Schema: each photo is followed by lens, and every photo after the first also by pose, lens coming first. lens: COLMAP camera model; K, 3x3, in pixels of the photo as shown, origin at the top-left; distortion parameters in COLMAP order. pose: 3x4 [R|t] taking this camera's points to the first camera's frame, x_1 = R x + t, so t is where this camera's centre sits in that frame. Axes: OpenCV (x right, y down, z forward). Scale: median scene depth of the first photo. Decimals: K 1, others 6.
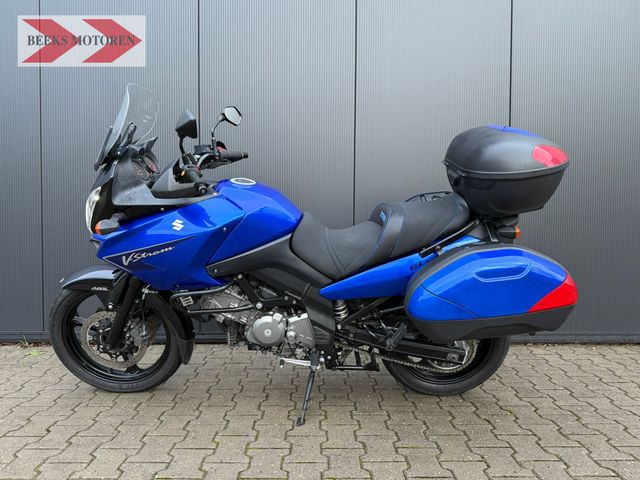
lens RADIAL K [[449.9, 0, 322.9], [0, 449.9, 239.1], [0, 0, 1]] dist [0.024720, -0.043834]
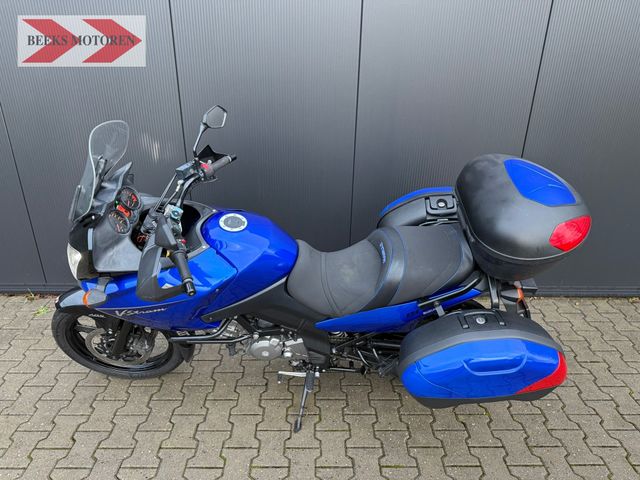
lens RADIAL K [[449.9, 0, 321.3], [0, 449.9, 238.1], [0, 0, 1]] dist [0.024720, -0.043834]
pose [[0.999919, 0.011127, 0.006119, -0.002171], [-0.012606, 0.927862, 0.372711, -0.431835], [-0.001531, -0.372758, 0.927927, 0.129606]]
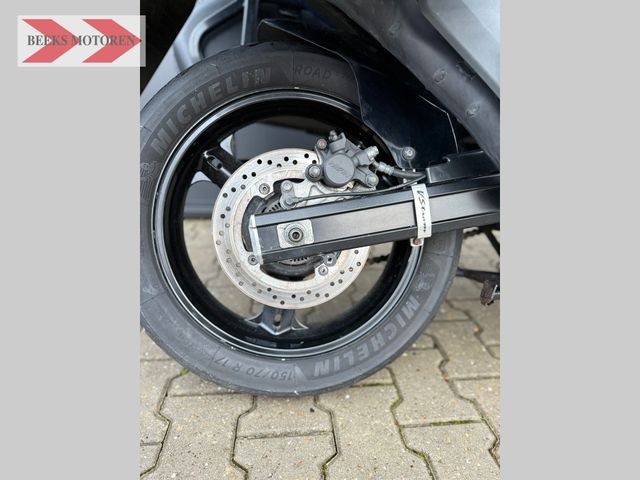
lens RADIAL K [[340.0, 0, 315.1], [0, 340.0, 239.5], [0, 0, 1]] dist [-0.012572, -0.000708]
pose [[0.995464, -0.000902, 0.095137, -0.320659], [-0.029437, 0.947970, 0.316996, 0.137638], [-0.090473, -0.318358, 0.943643, 0.774926]]
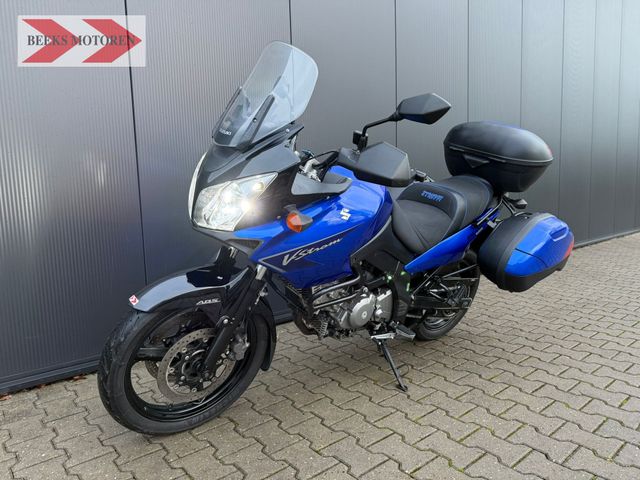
lens RADIAL K [[449.9, 0, 316.2], [0, 449.9, 236.5], [0, 0, 1]] dist [0.024720, -0.043834]
pose [[0.780305, -0.092072, 0.618585, -0.819062], [0.054572, 0.995355, 0.079312, -0.053852], [-0.623014, -0.028130, 0.781705, 0.279492]]
